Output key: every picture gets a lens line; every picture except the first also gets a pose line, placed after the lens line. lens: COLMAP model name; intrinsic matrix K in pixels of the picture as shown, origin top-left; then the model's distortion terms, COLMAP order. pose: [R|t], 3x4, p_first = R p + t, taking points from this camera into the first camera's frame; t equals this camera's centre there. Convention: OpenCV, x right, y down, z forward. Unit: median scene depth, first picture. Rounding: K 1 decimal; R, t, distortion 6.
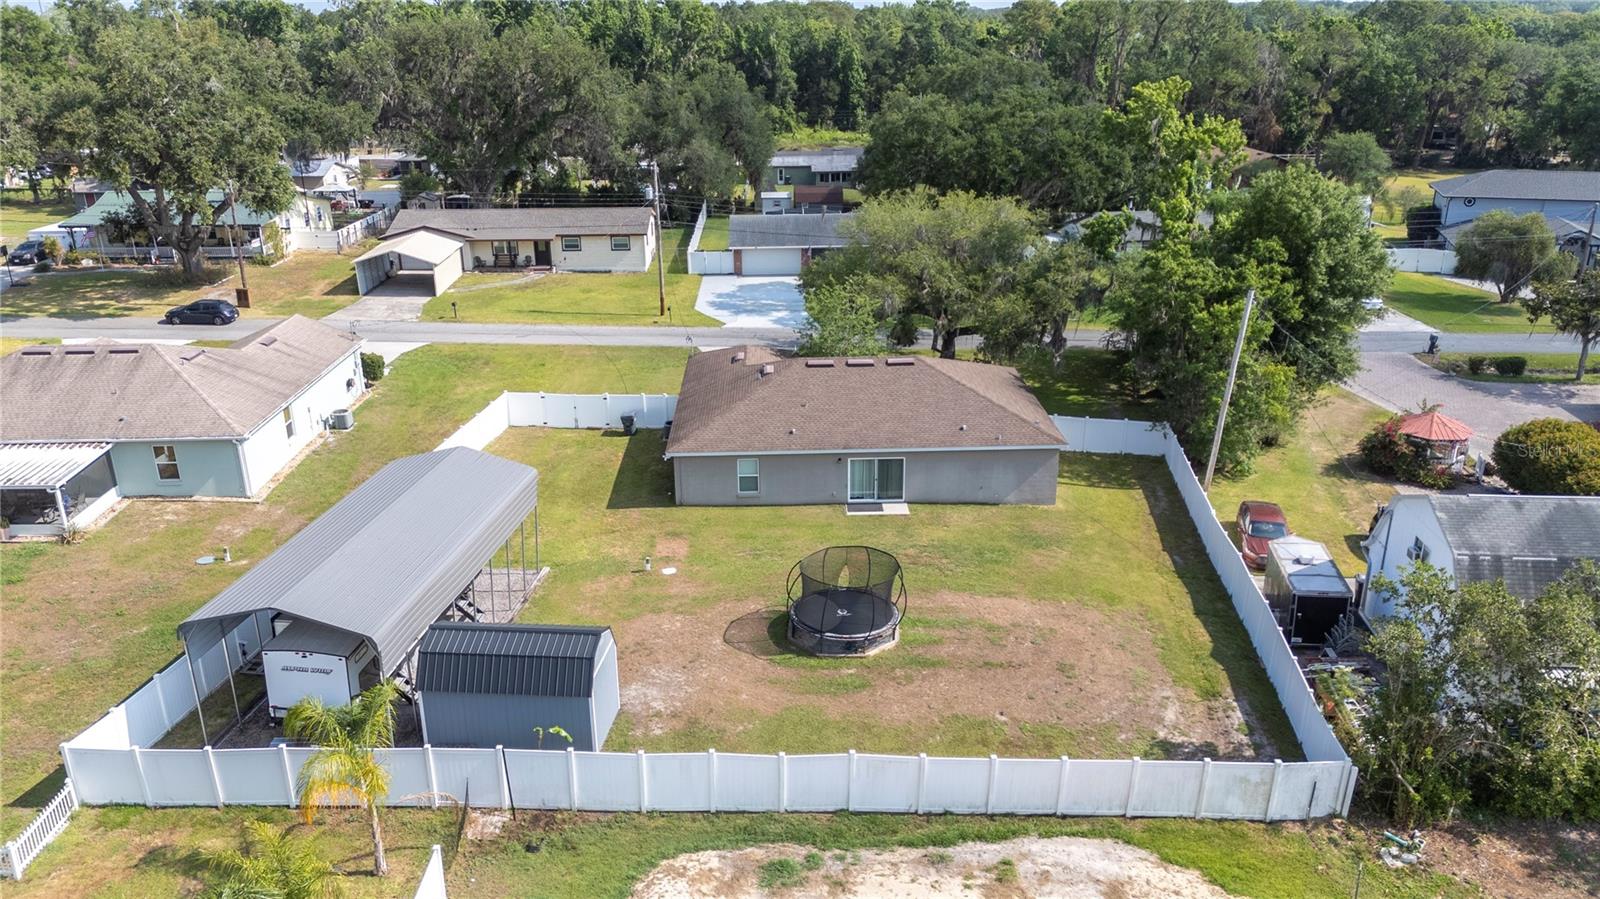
lens RADIAL K [[1198.1, 0, 793.5], [0, 1198.1, 400.4], [0, 0, 1]] dist [0.111462, -0.141197]
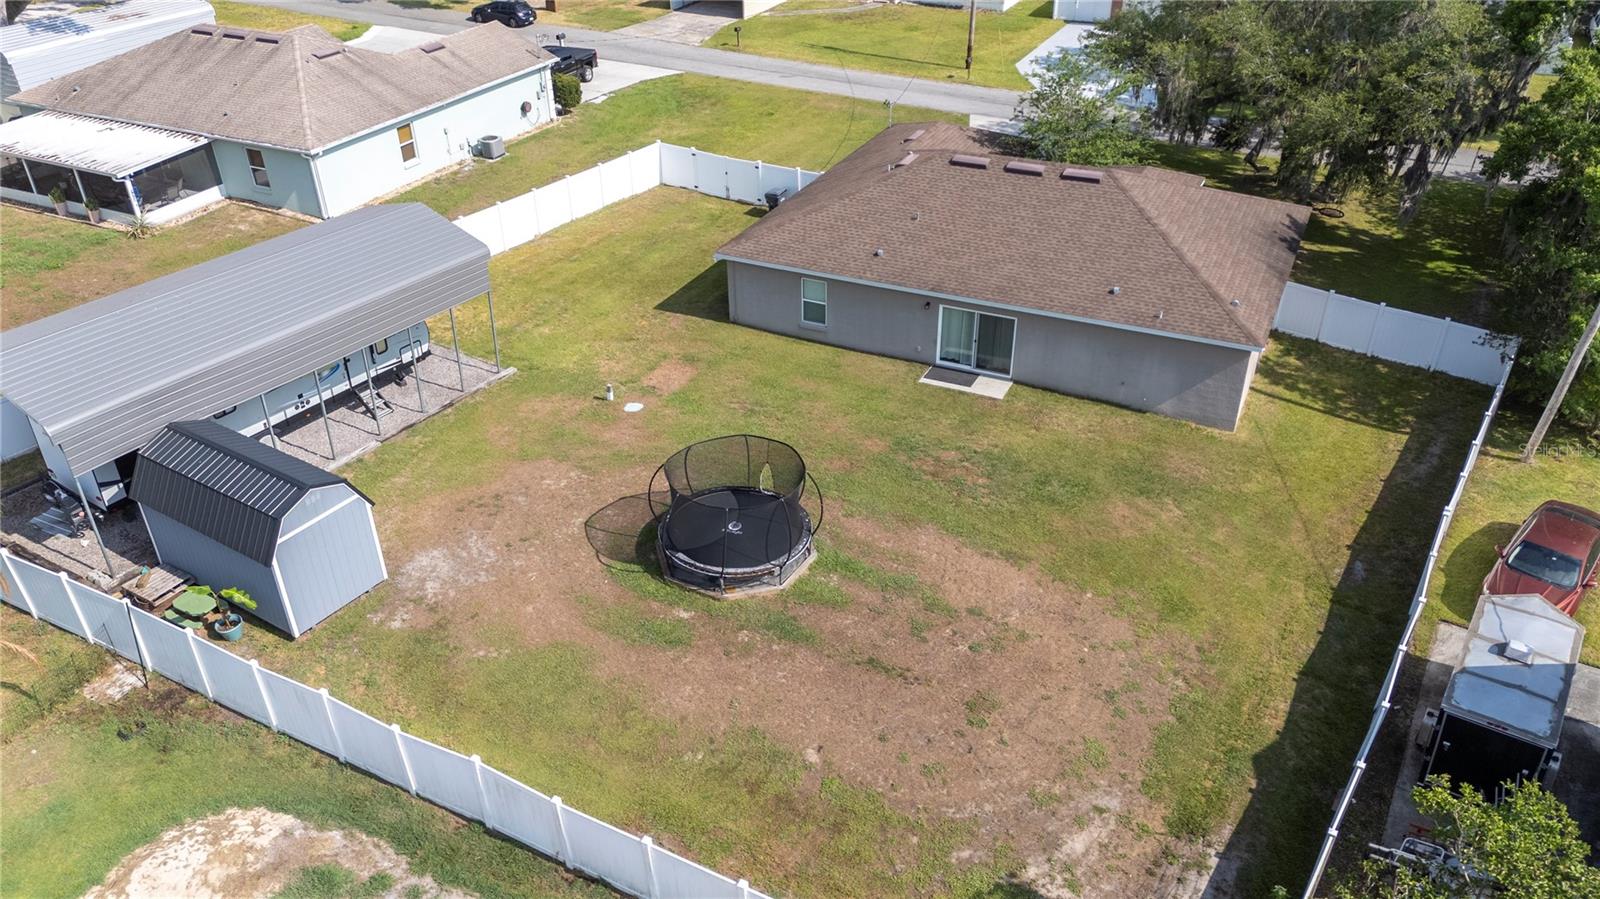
lens RADIAL K [[1171.9, 0, 800.0], [0, 1171.9, 449.5], [0, 0, 1]] dist [0.097240, -0.126204]
pose [[0.887270, 0.240036, -0.393872, 0.267720], [-0.135081, 0.951706, 0.275698, -0.051282], [0.441028, -0.191414, 0.876844, 0.329342]]
